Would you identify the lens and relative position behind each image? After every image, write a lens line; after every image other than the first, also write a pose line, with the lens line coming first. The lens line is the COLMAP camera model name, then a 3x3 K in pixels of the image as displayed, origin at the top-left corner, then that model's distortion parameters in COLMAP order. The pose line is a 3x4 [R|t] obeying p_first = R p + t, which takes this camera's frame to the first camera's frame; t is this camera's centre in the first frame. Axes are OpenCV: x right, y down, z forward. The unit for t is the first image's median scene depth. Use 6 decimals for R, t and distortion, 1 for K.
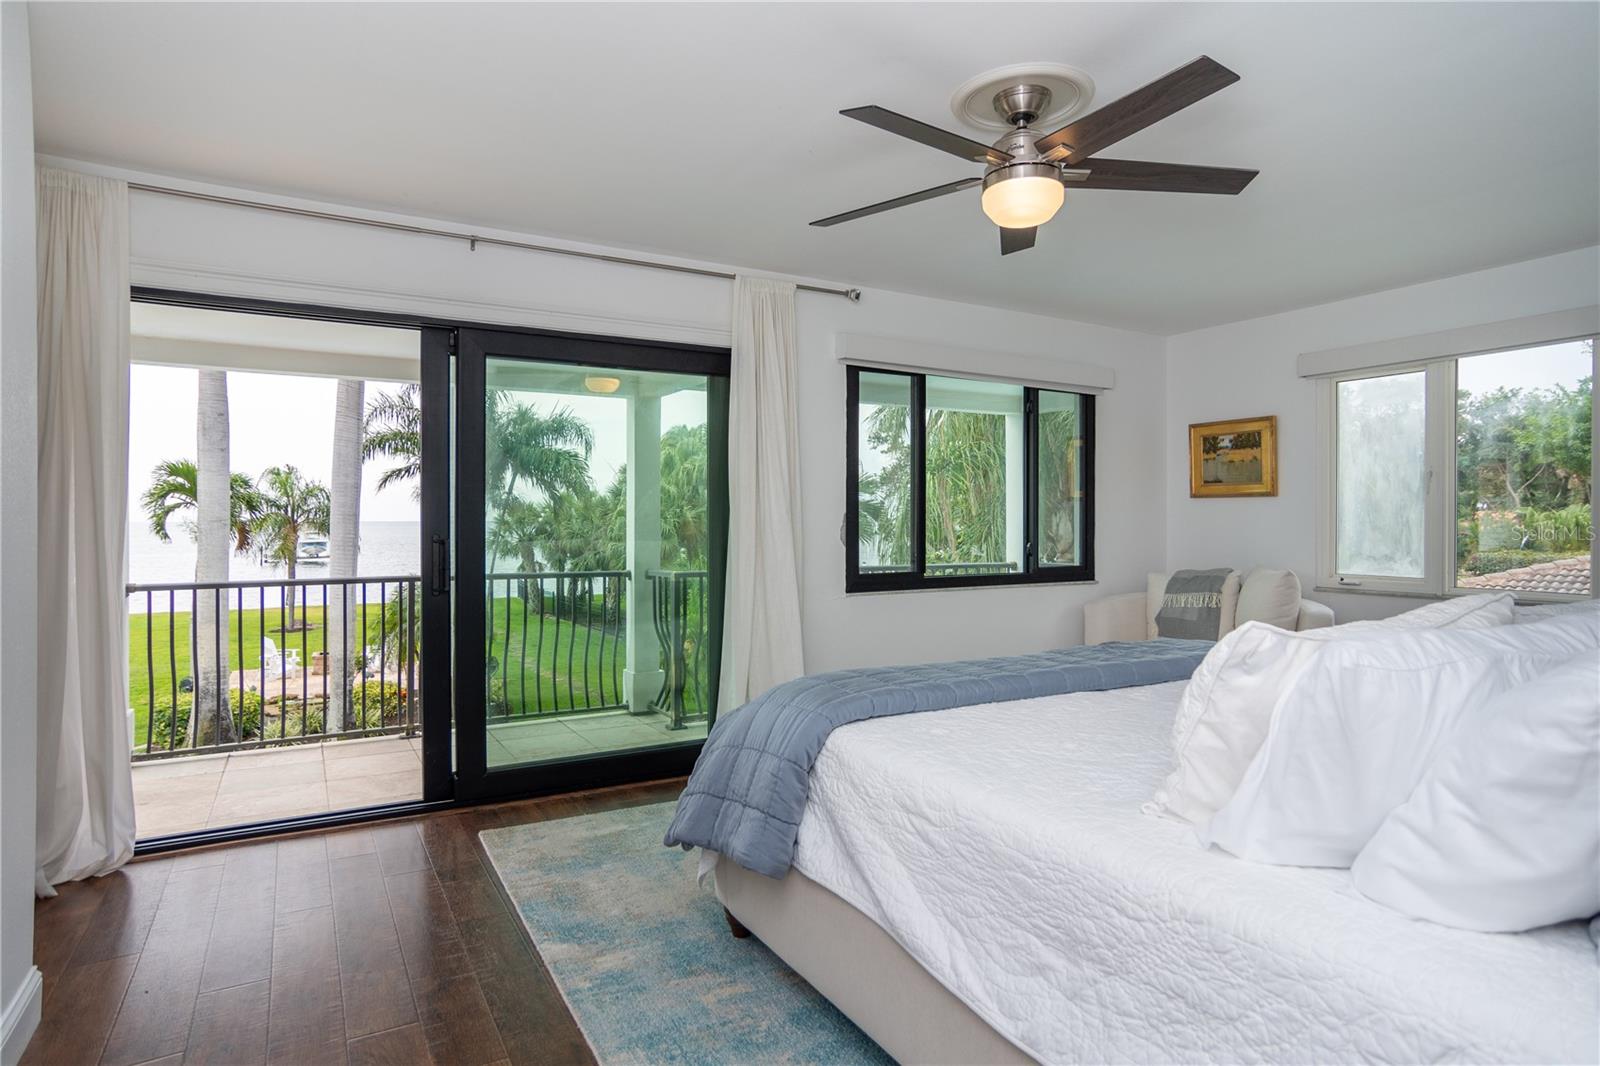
lens RADIAL K [[876.1, 0, 788.4], [0, 876.1, 532.4], [0, 0, 1]] dist [-0.050298, 0.040795]
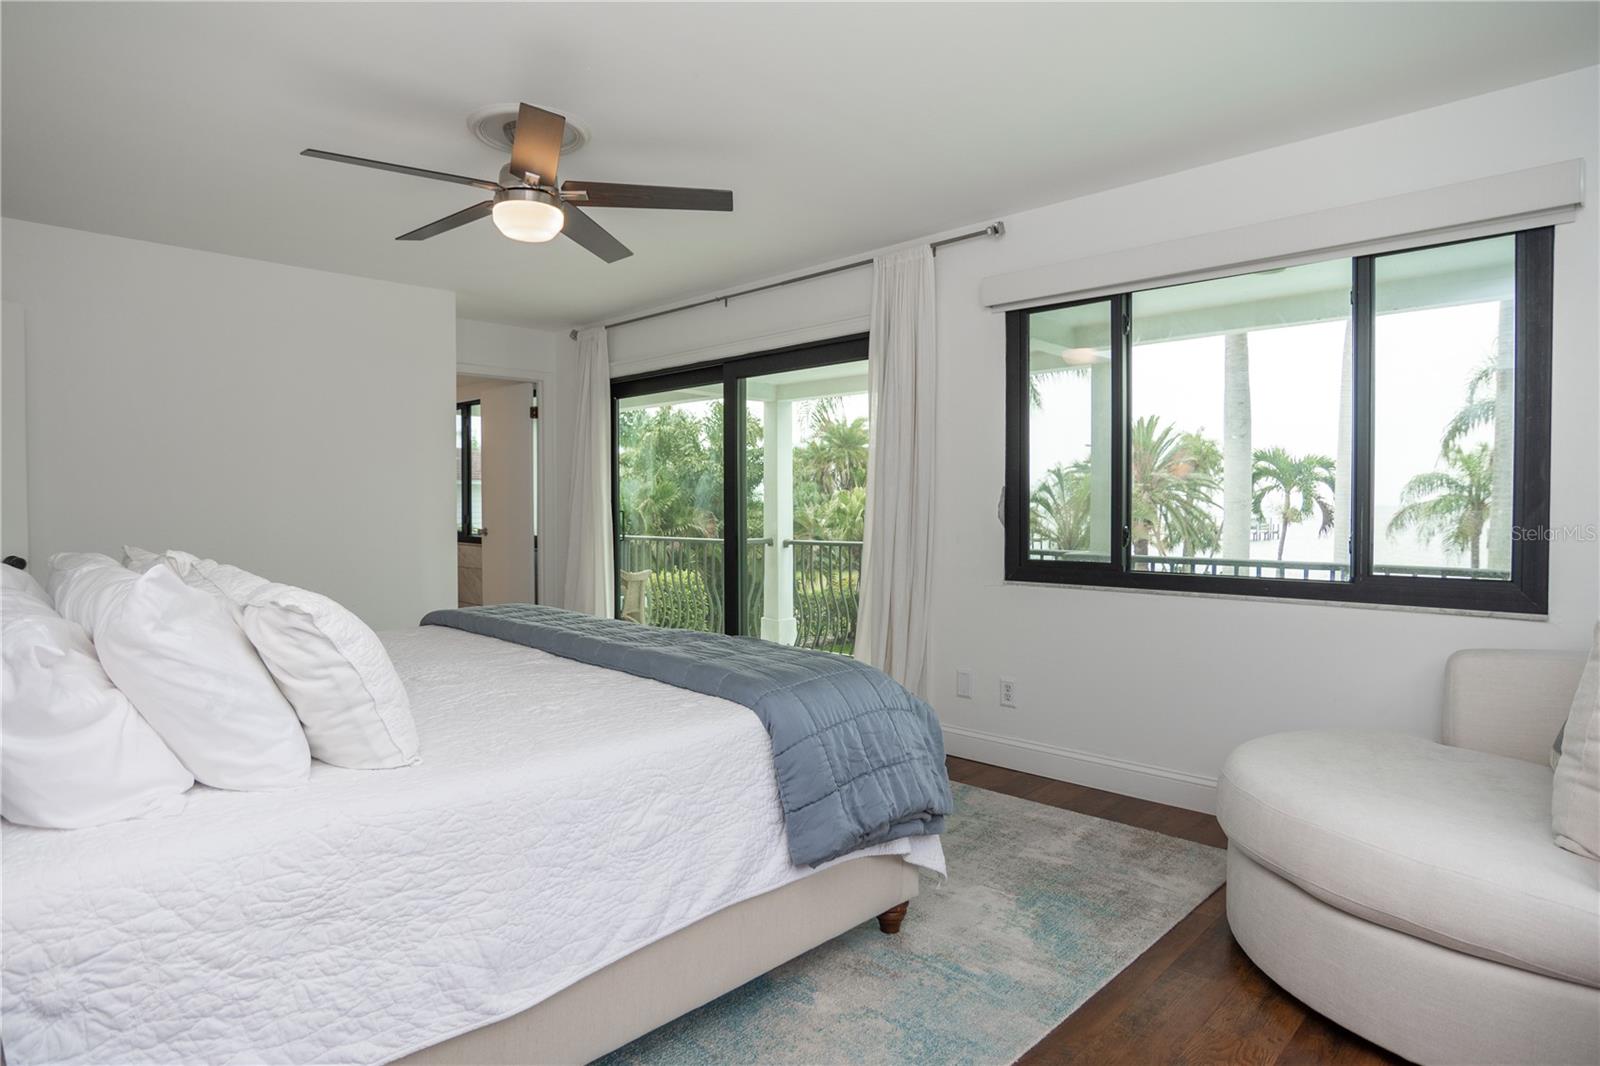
lens RADIAL K [[894.7, 0, 800.0], [0, 894.7, 533.0], [0, 0, 1]] dist [-0.008943, -0.001298]
pose [[0.283293, 0.027574, -0.958637, 0.754986], [-0.009036, 0.999619, 0.026082, 0.001868], [0.958991, 0.001273, 0.283434, 0.500569]]
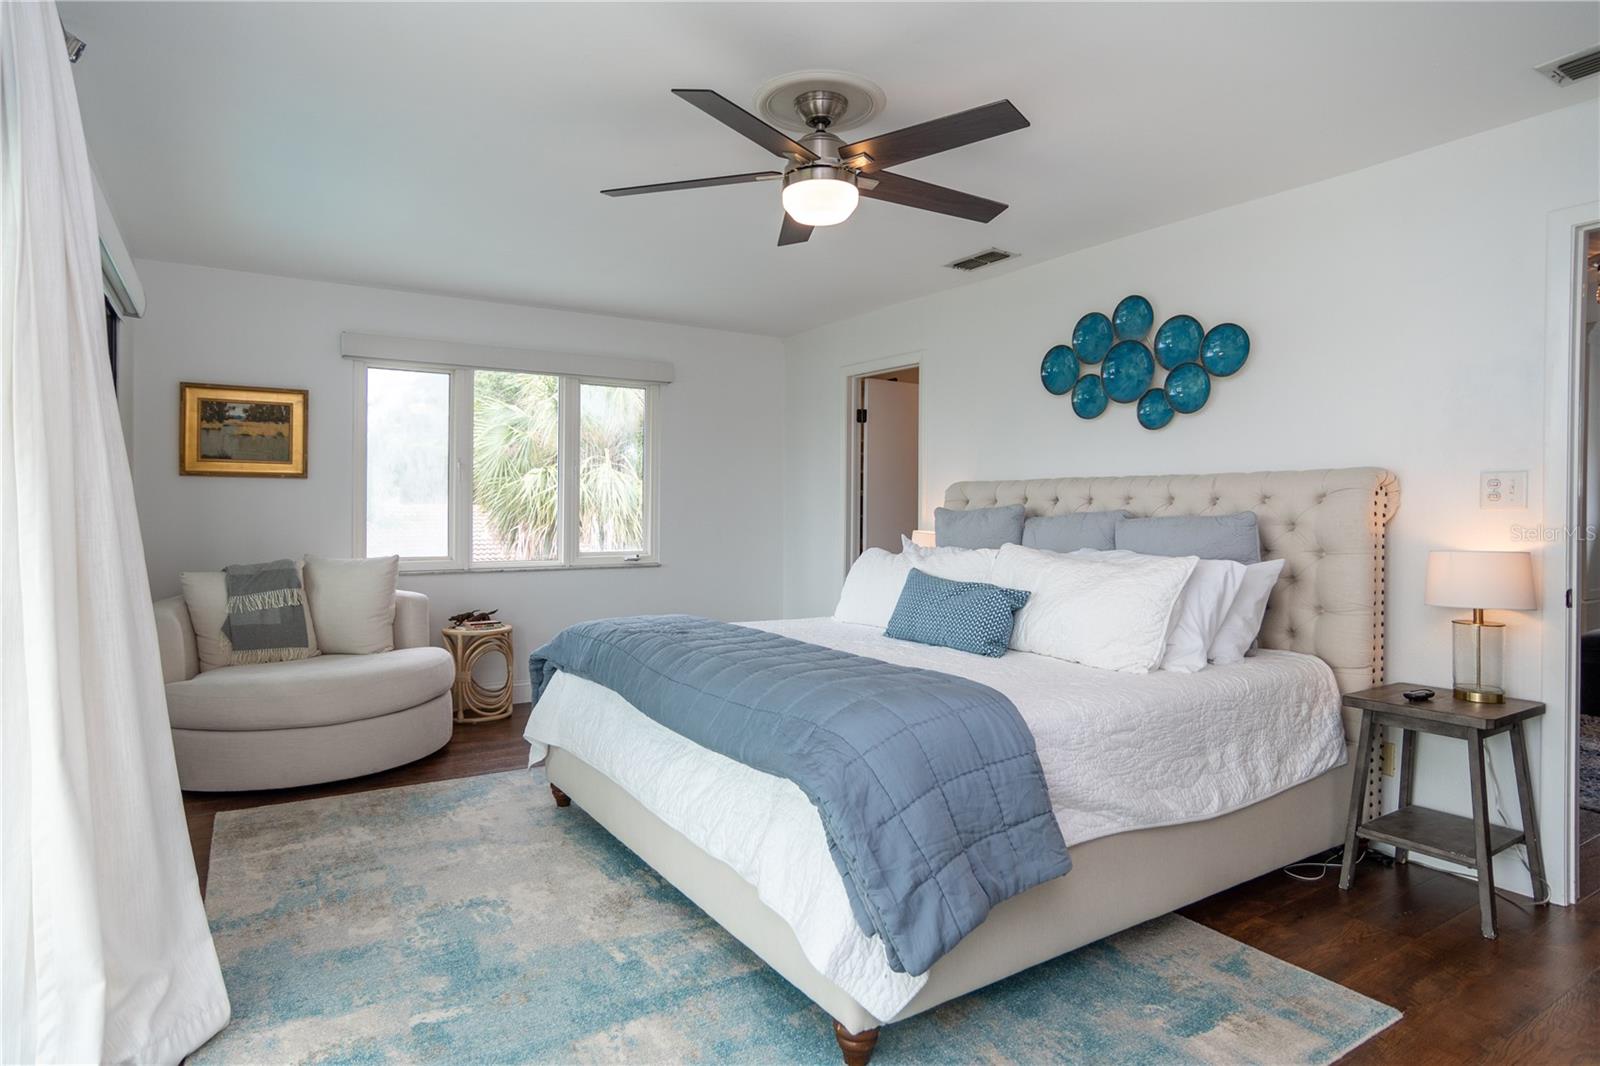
lens RADIAL K [[876.1, 0, 788.4], [0, 876.1, 532.4], [0, 0, 1]] dist [-0.050298, 0.040795]
pose [[-0.061582, -0.022520, 0.997848, -0.385767], [0.007282, 0.999709, 0.023011, -0.002172], [-0.998075, 0.008683, -0.061400, 0.546919]]
